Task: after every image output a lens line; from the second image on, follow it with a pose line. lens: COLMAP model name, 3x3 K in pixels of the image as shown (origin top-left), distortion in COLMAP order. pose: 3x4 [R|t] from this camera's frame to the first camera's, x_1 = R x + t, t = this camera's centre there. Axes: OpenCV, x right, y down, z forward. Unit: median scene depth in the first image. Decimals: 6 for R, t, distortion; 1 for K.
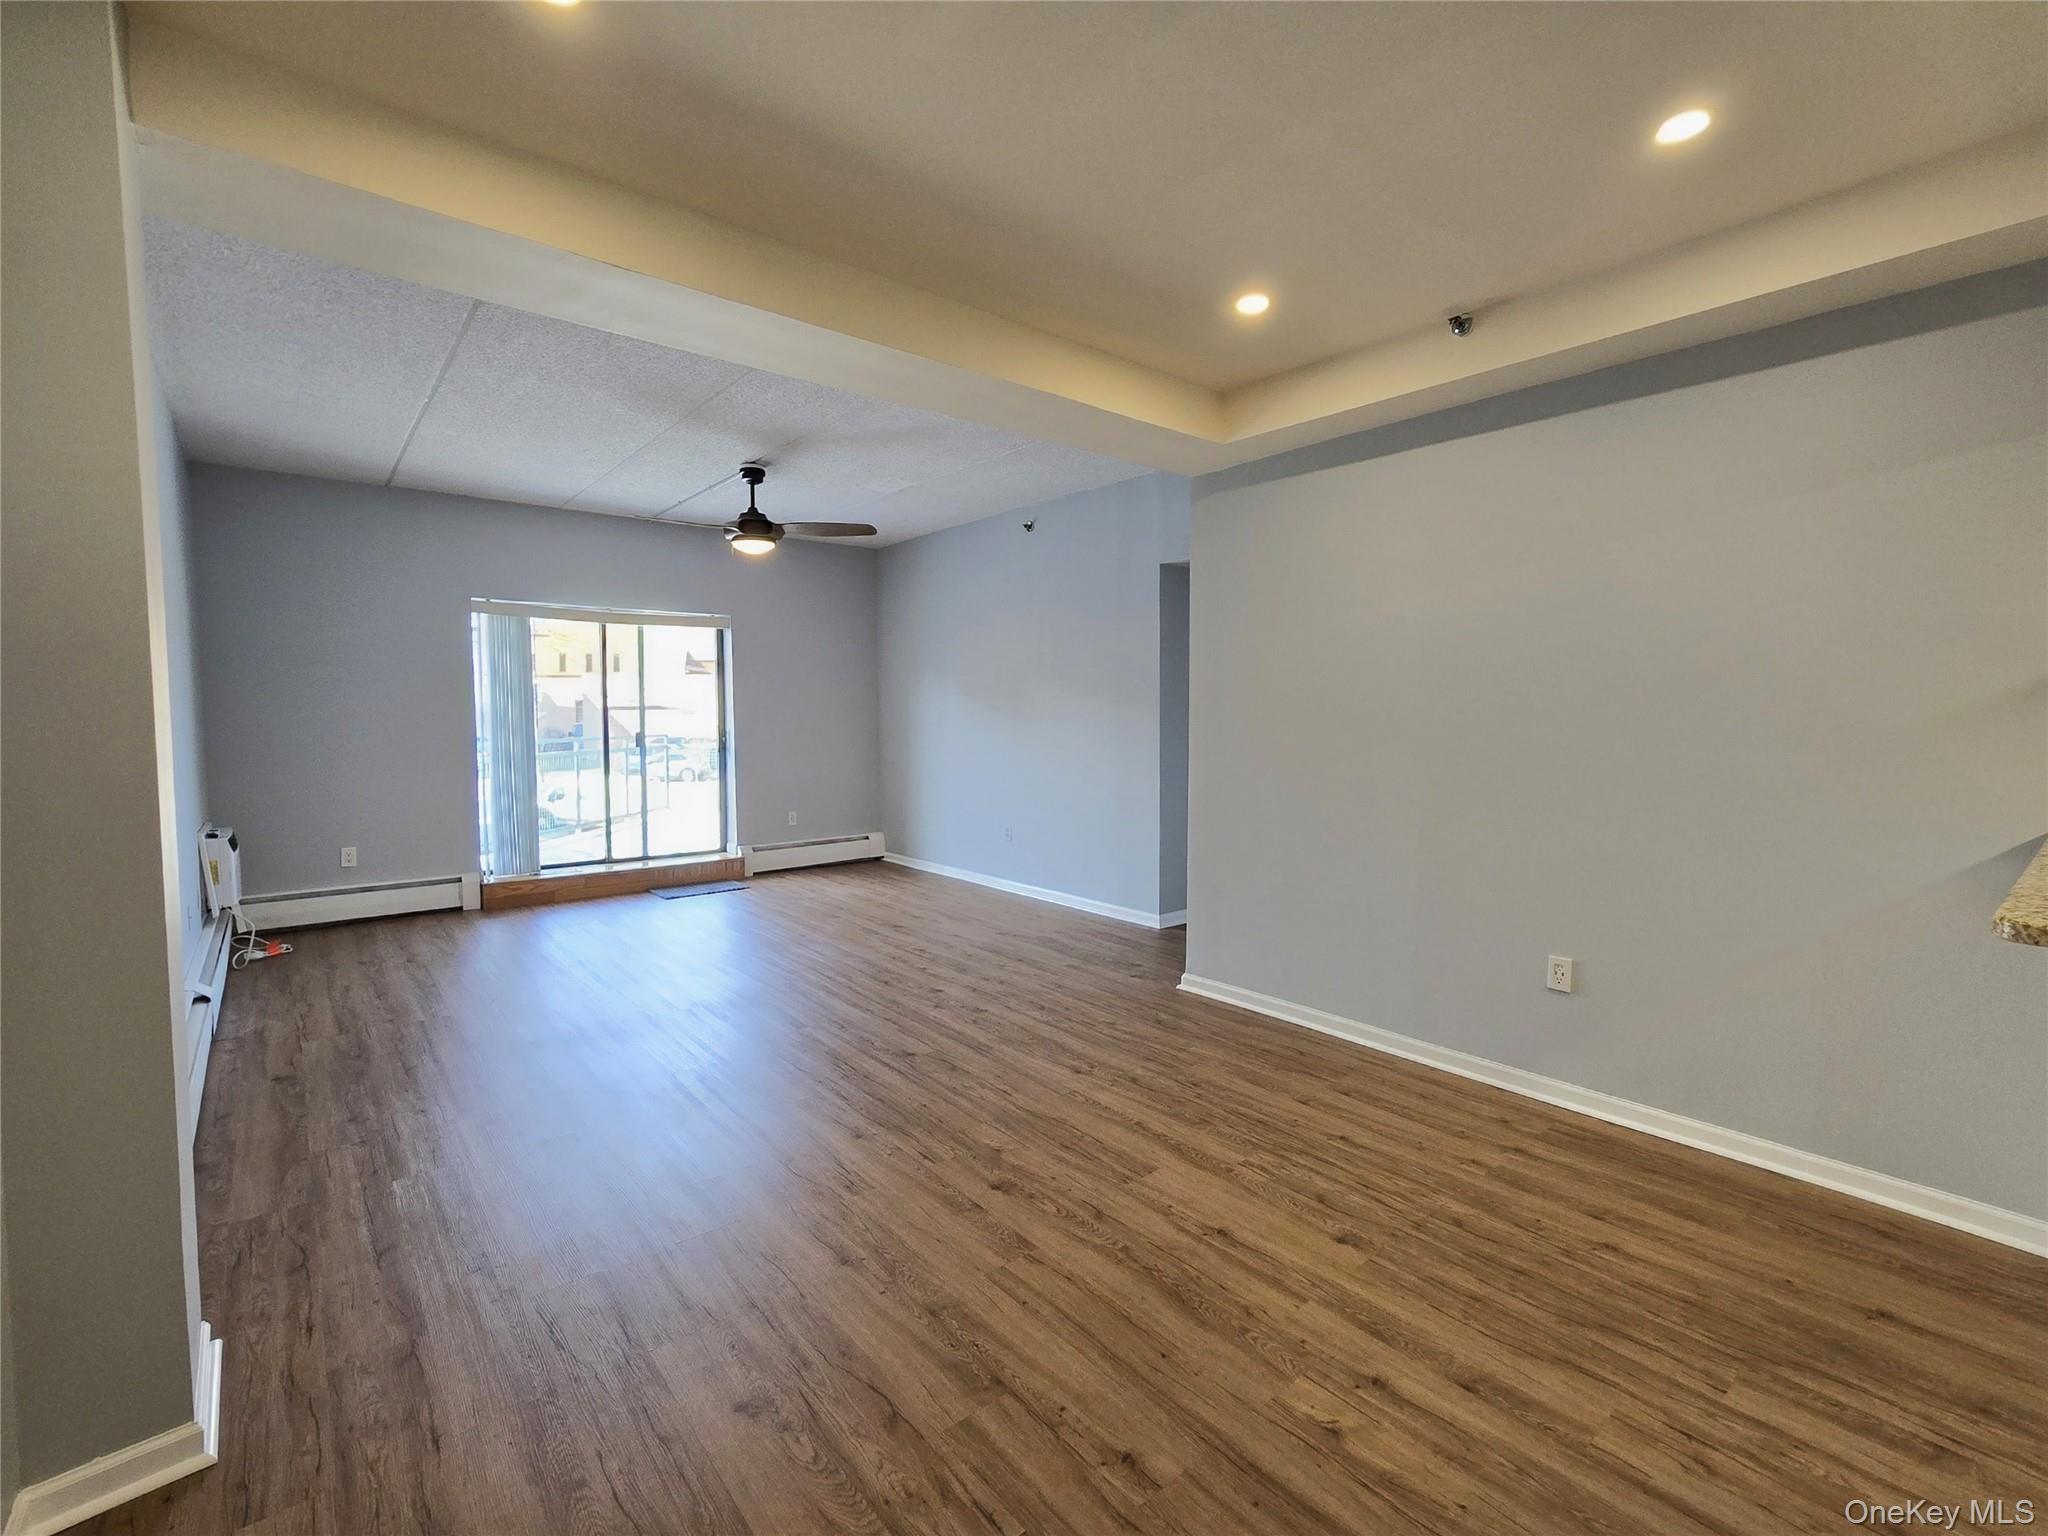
lens RADIAL K [[908.8, 0, 1022.3], [0, 908.8, 762.9], [0, 0, 1]] dist [0.000212, 0.000725]
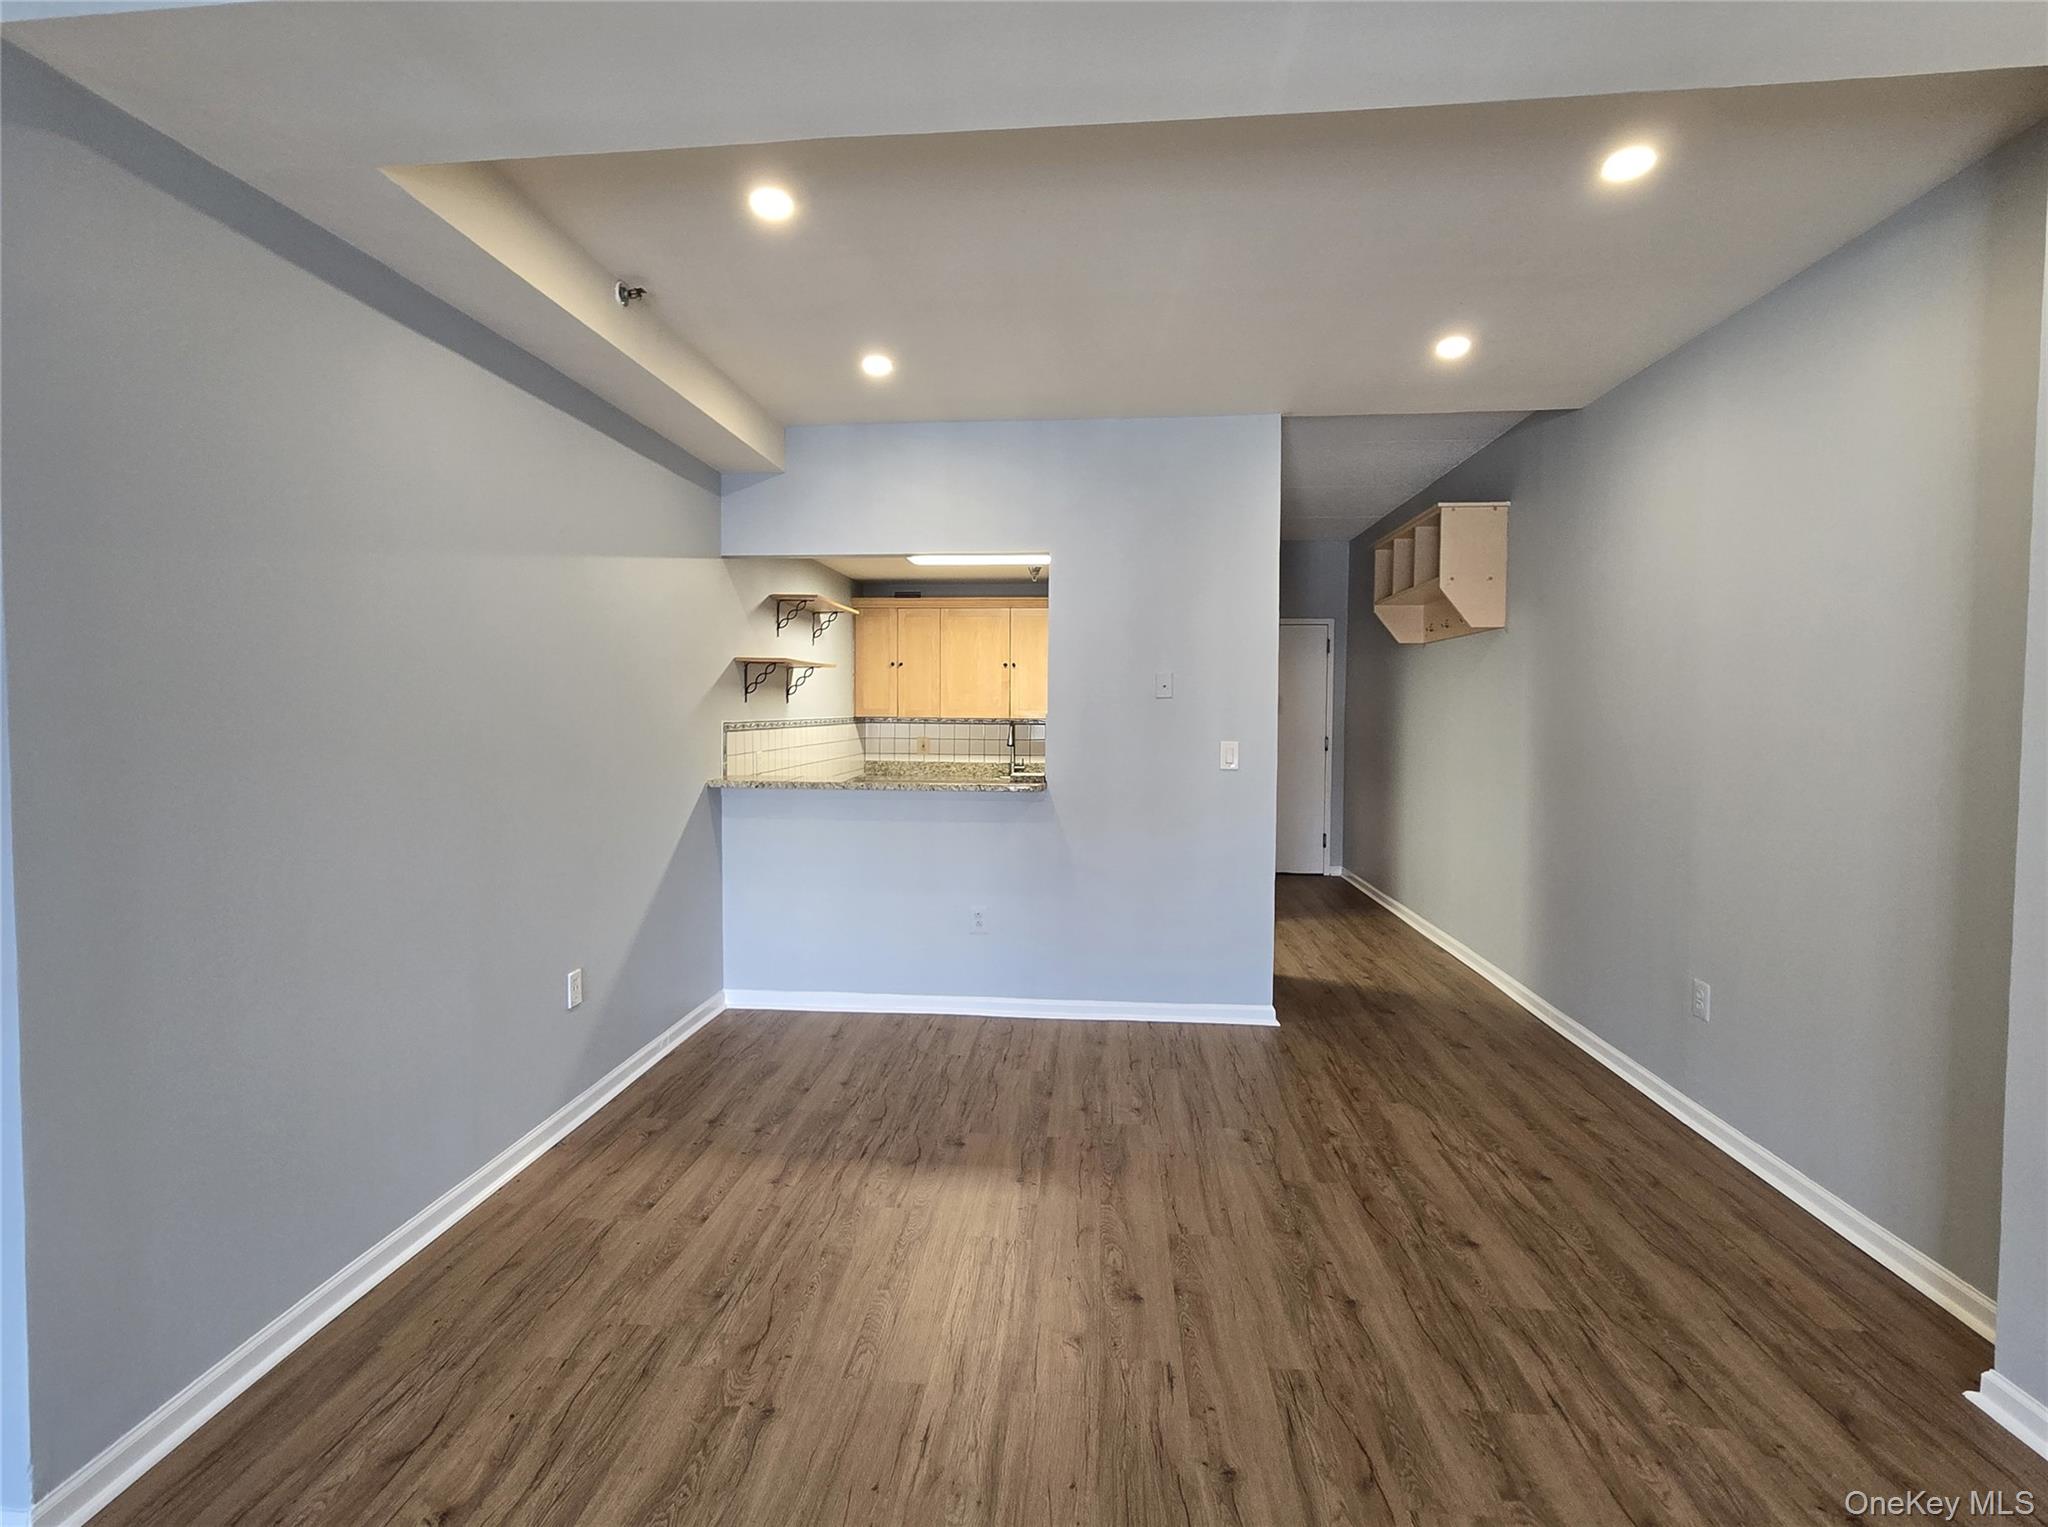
lens RADIAL K [[965.9, 0, 1015.4], [0, 965.9, 745.5], [0, 0, 1]] dist [0.000787, 0.000774]
pose [[-0.711263, -0.031249, 0.702231, -0.395756], [0.038227, 0.995813, 0.083032, -0.080570], [-0.701886, 0.085902, -0.707090, 1.184403]]
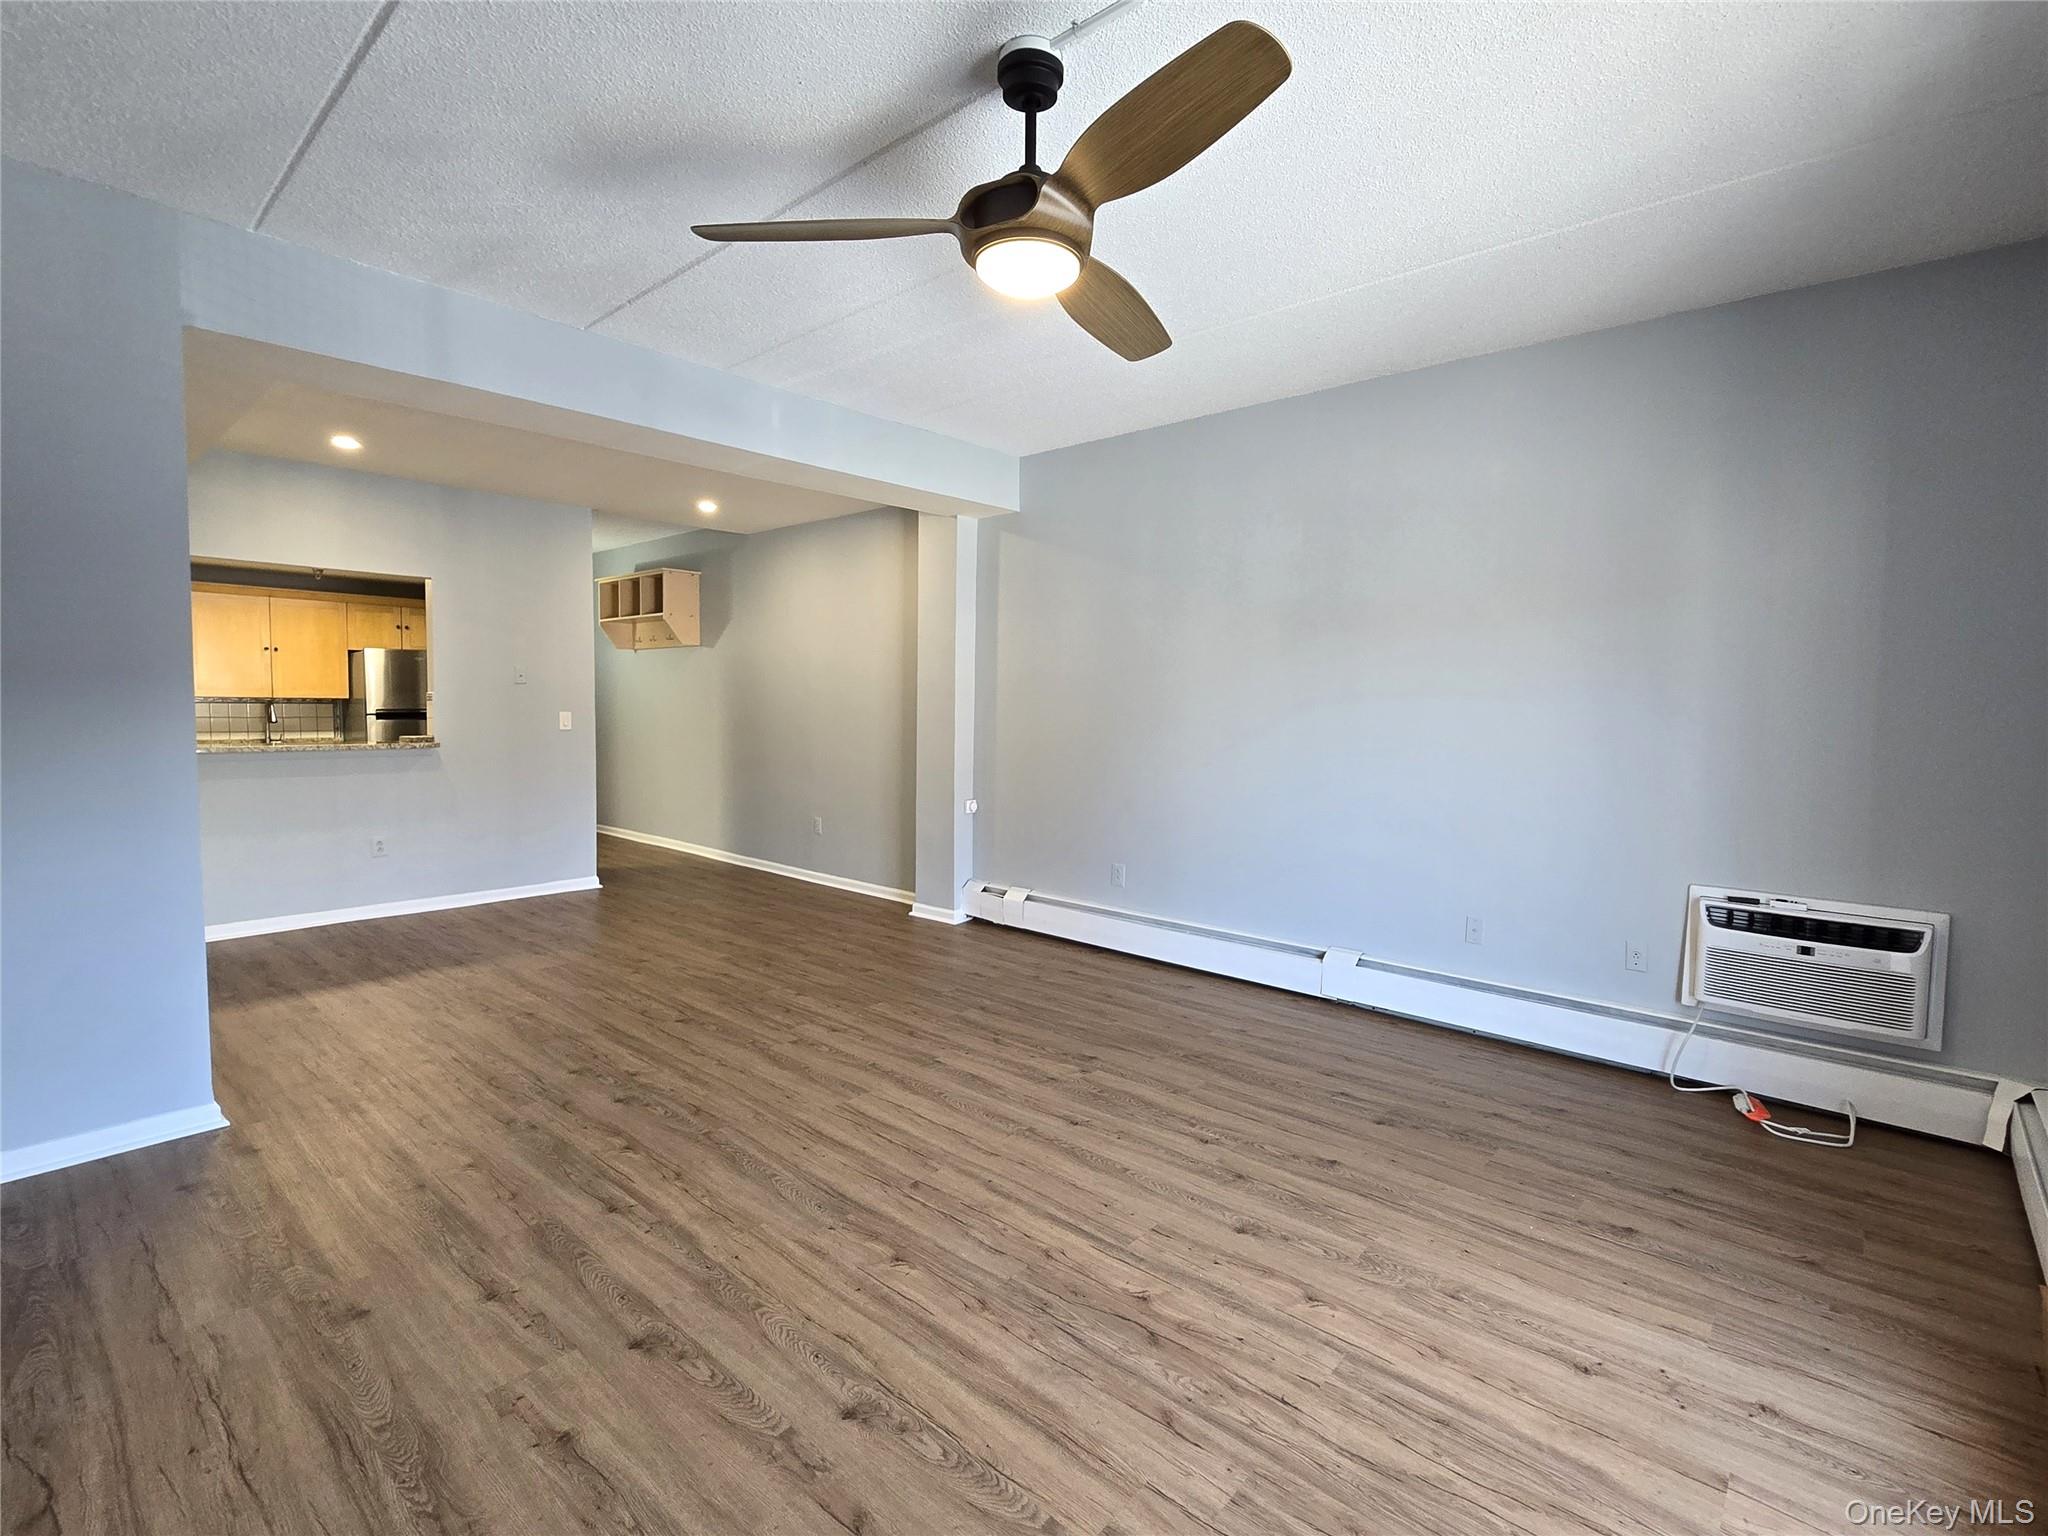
lens RADIAL K [[942.4, 0, 1024.0], [0, 942.4, 768.0], [0, 0, 1]] dist [-0.001386, -0.000193]
pose [[-0.987903, -0.004750, -0.154999, -0.344304], [-0.024872, 0.991444, 0.128140, -0.125200], [0.153064, 0.130445, -0.979569, 2.080651]]
